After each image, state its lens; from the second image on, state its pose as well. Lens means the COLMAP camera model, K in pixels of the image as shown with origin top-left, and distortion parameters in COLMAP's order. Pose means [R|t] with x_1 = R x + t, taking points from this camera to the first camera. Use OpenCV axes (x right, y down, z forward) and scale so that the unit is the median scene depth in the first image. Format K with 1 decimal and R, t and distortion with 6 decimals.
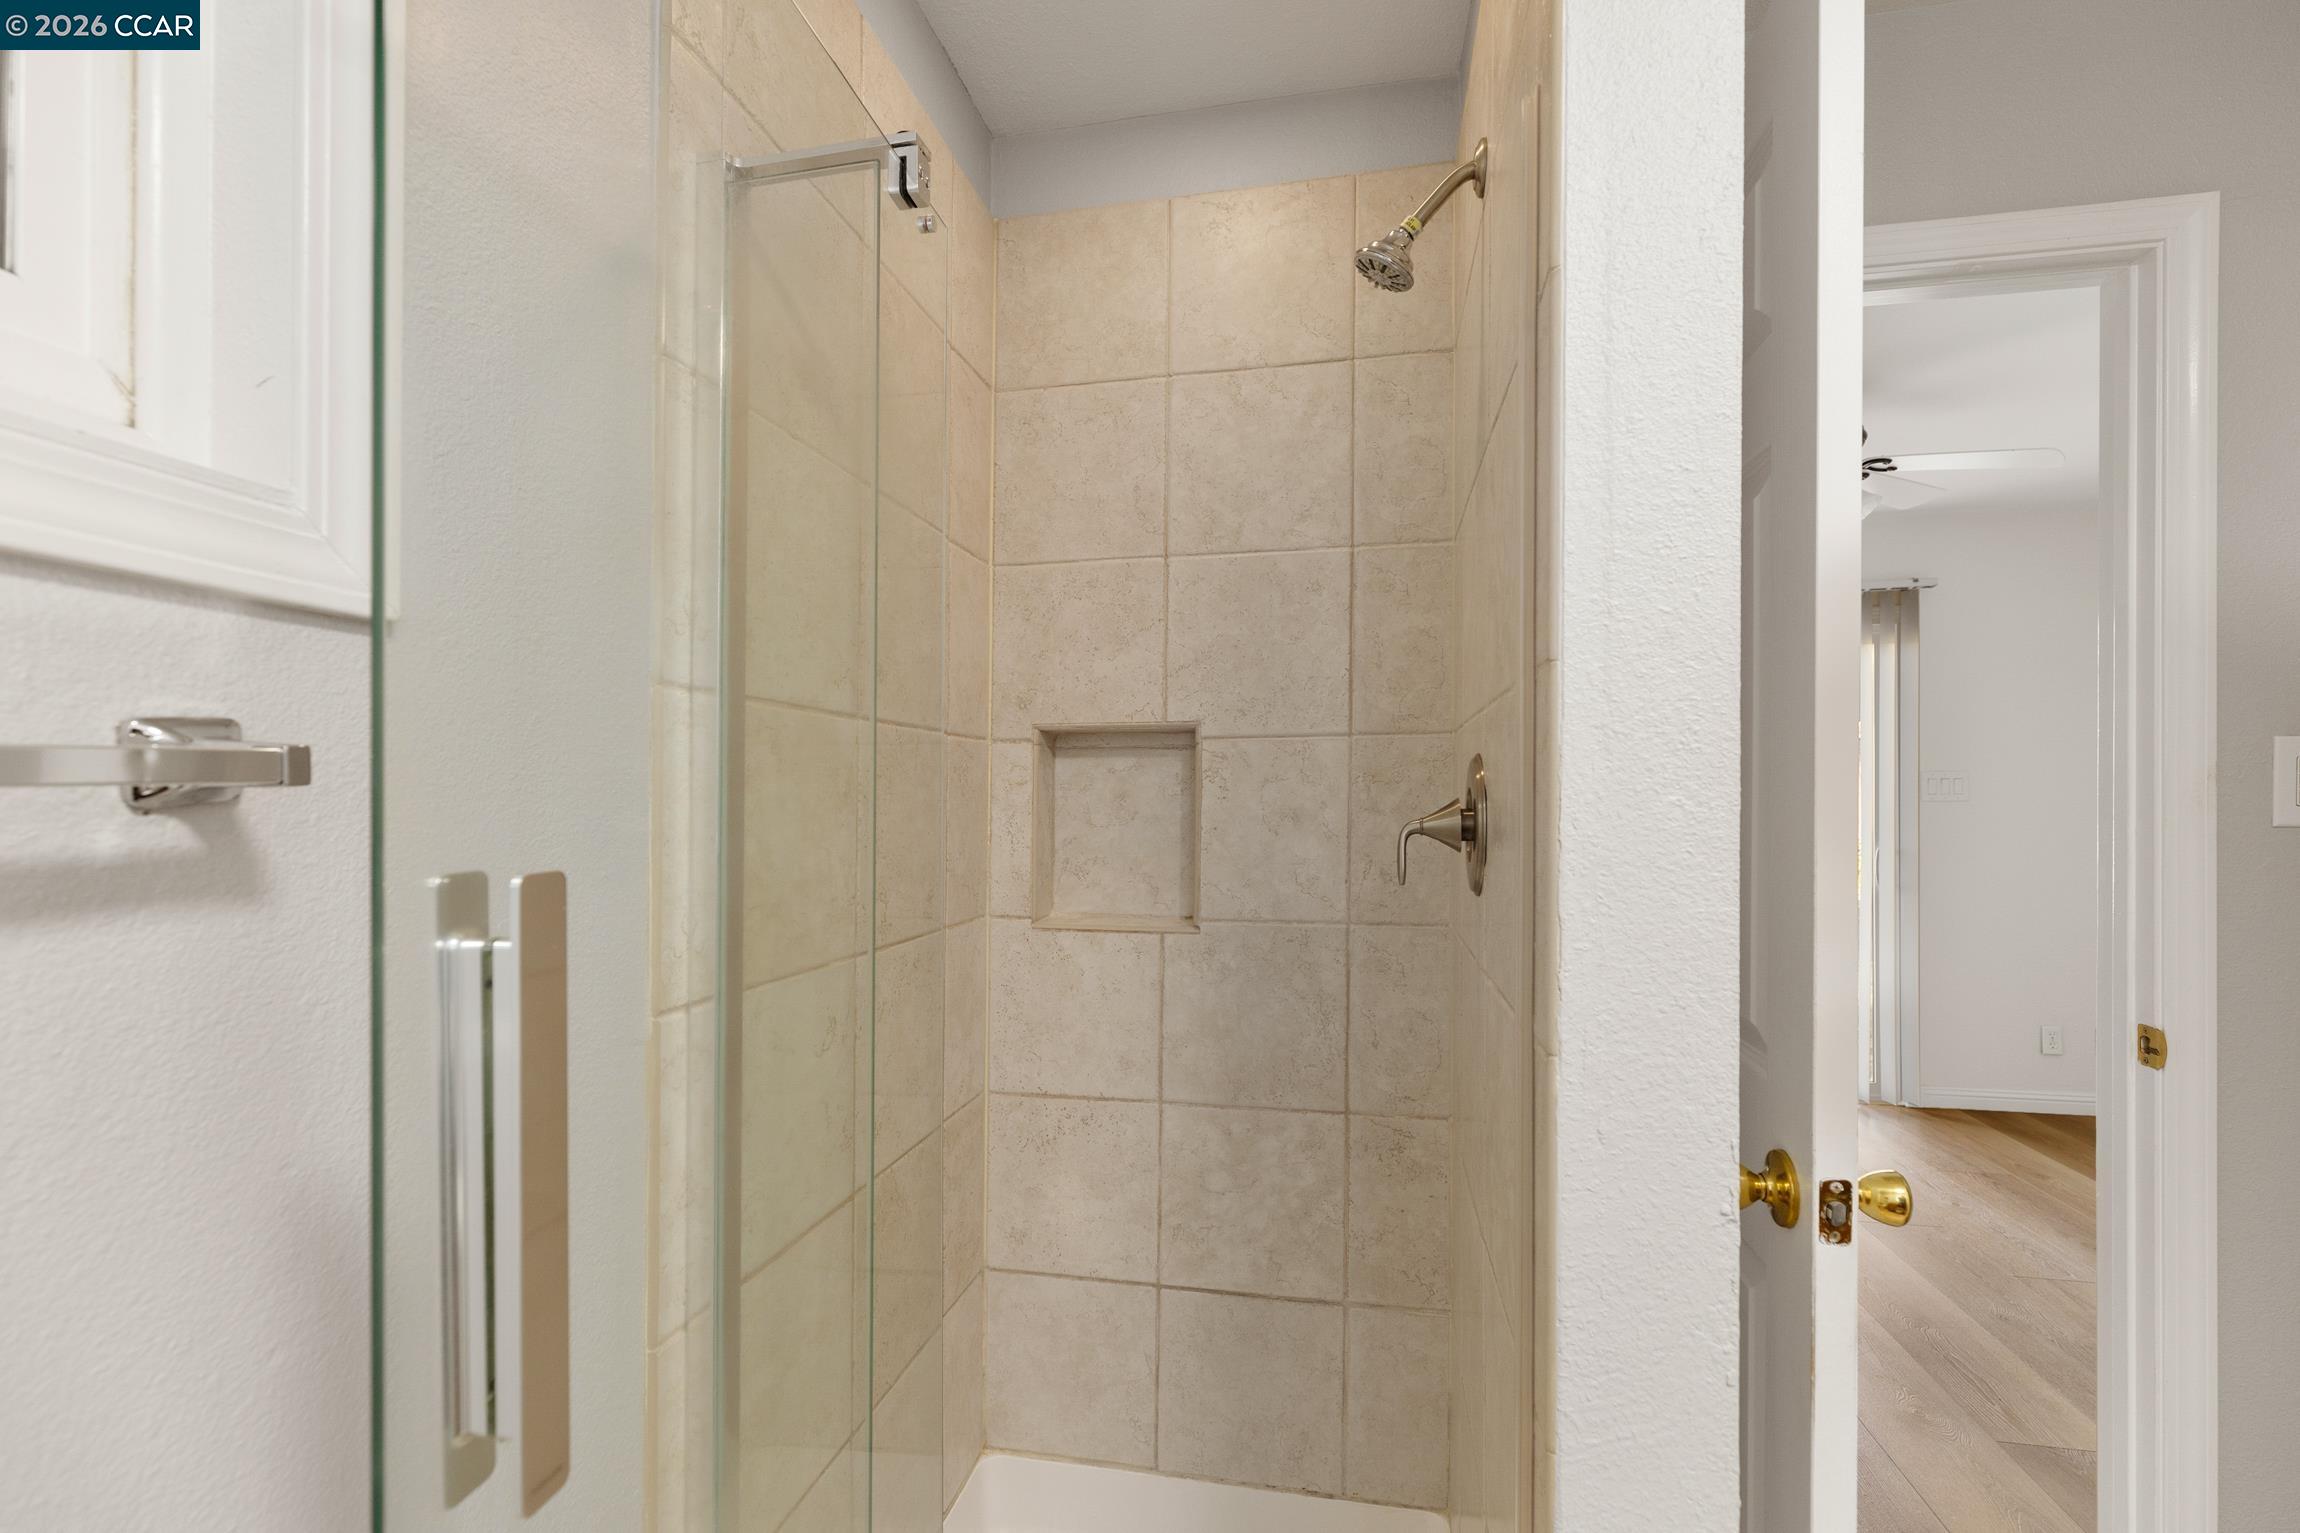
lens RADIAL K [[1043.3, 0, 1145.9], [0, 1043.3, 787.6], [0, 0, 1]] dist [0.005124, 0.000147]
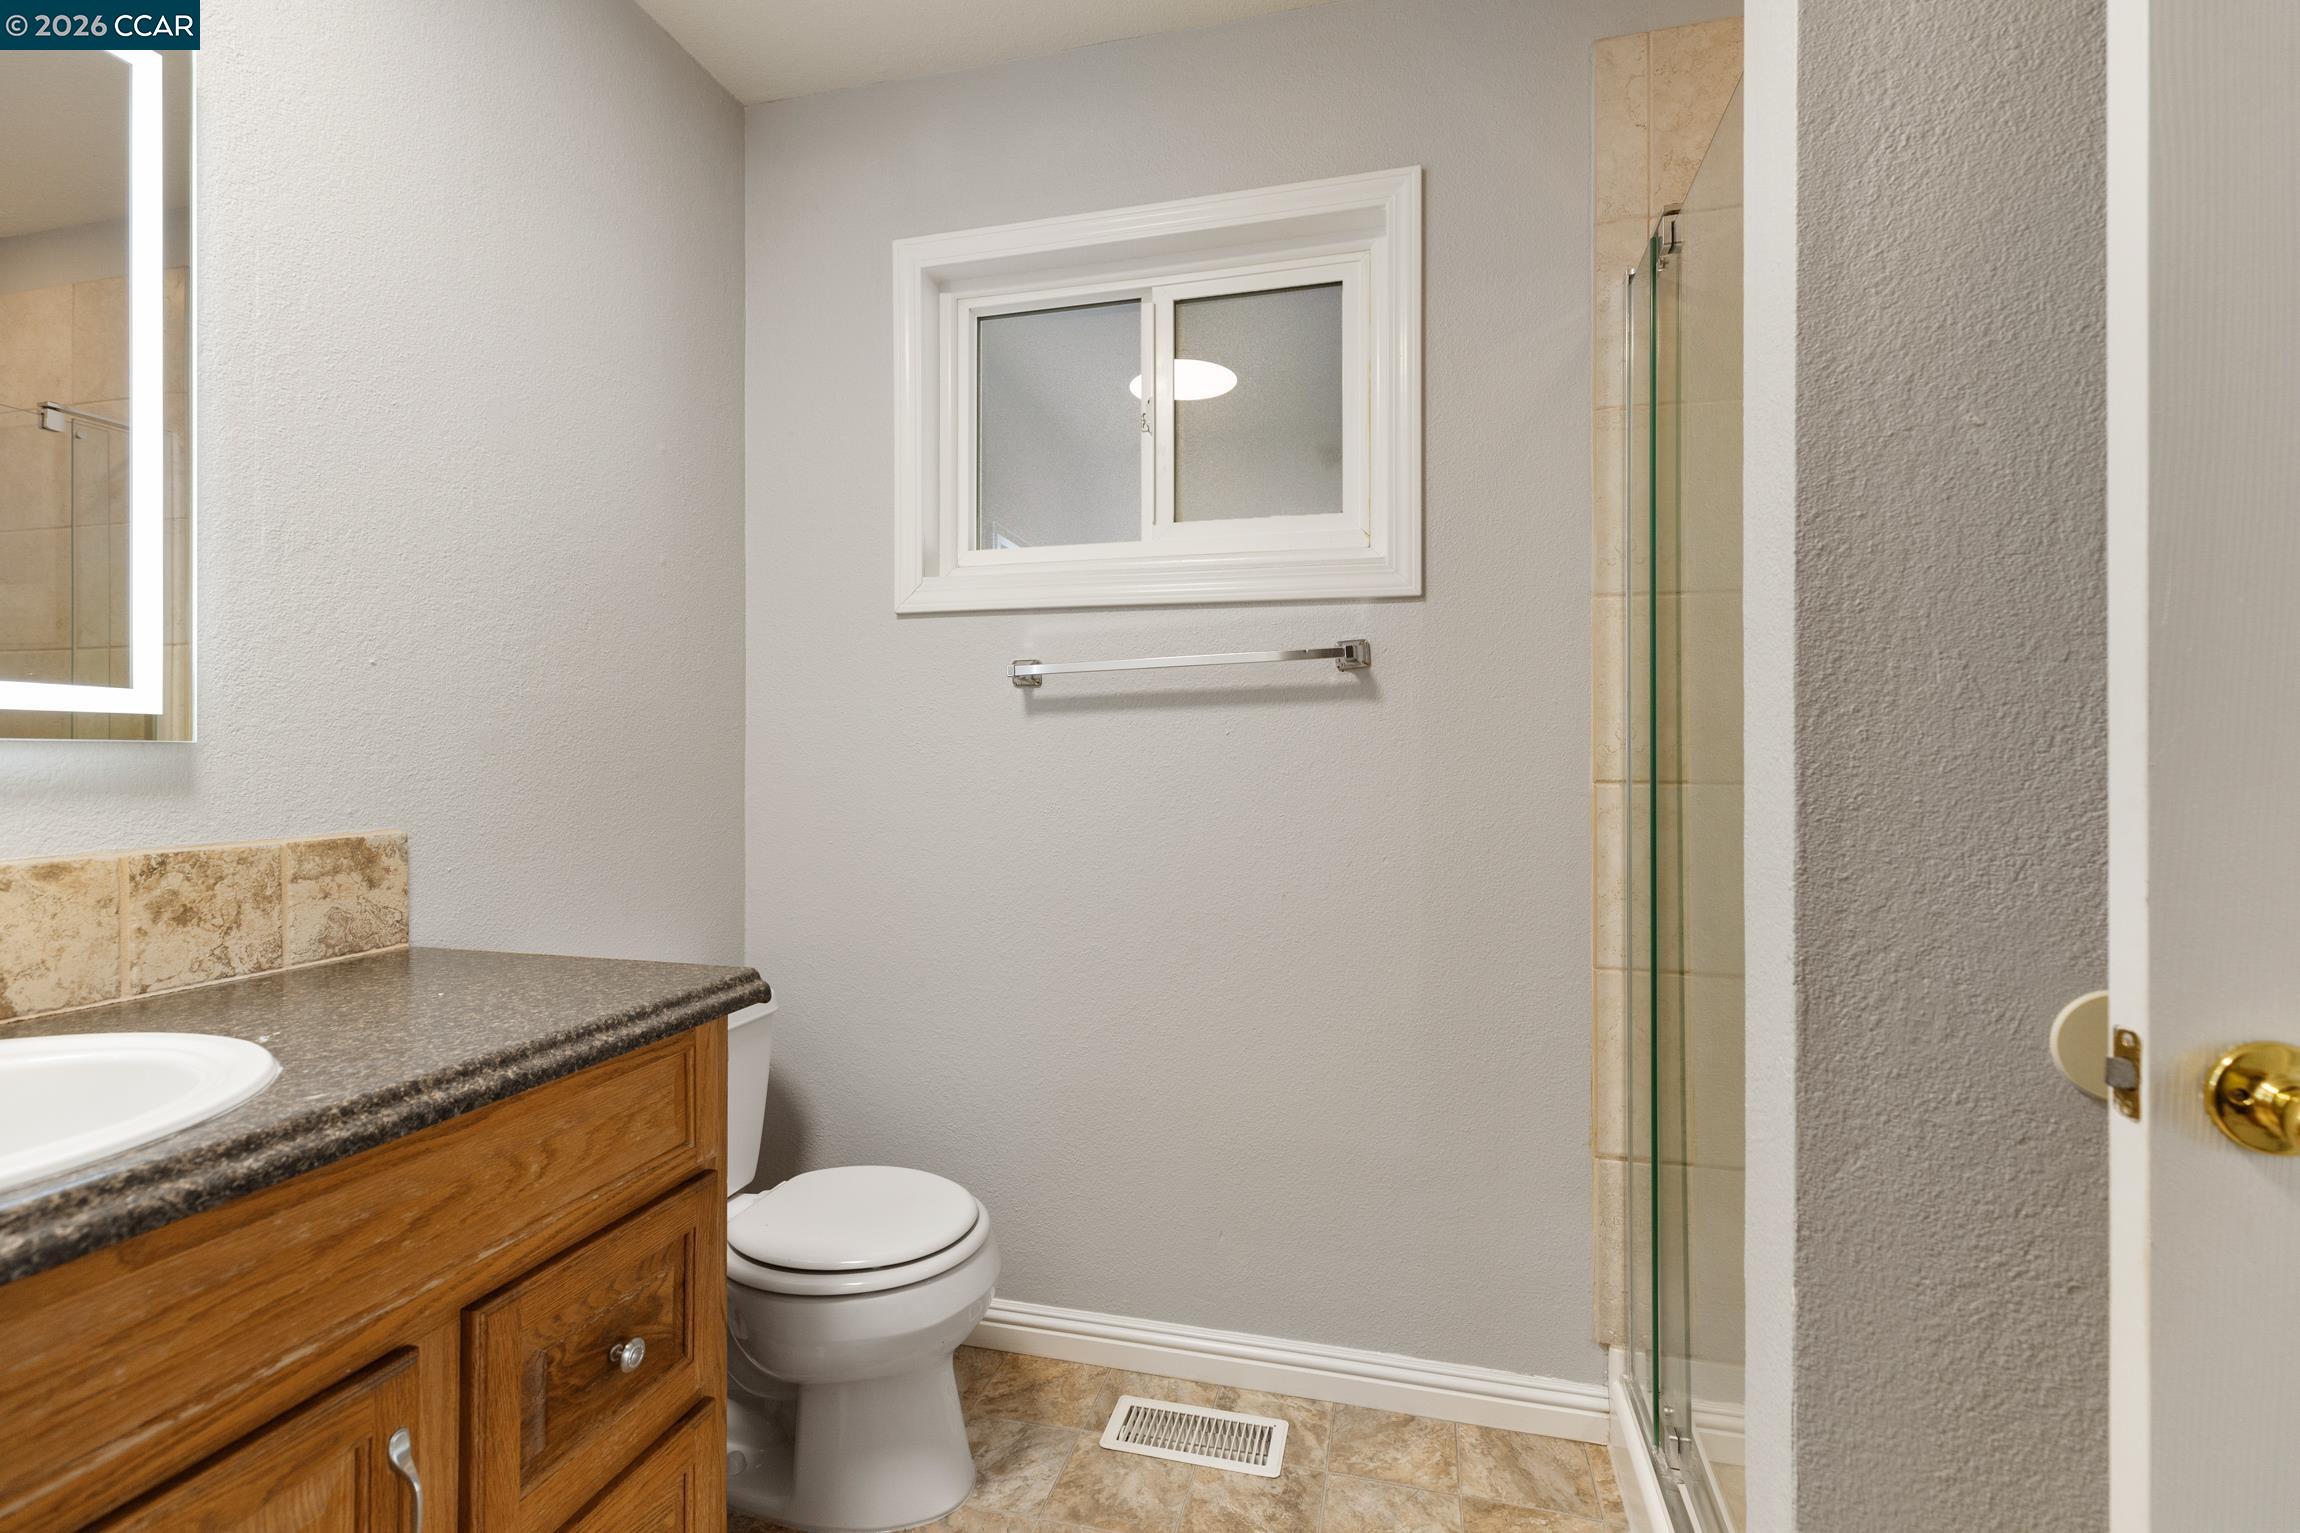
lens RADIAL K [[1043.3, 0, 1147.6], [0, 1043.3, 765.2], [0, 0, 1]] dist [0.005124, 0.000147]
pose [[-0.047768, -0.004019, -0.998850, 2.039411], [0.005162, 0.999978, -0.004270, 0.291086], [0.998845, -0.005360, -0.047747, 0.491562]]
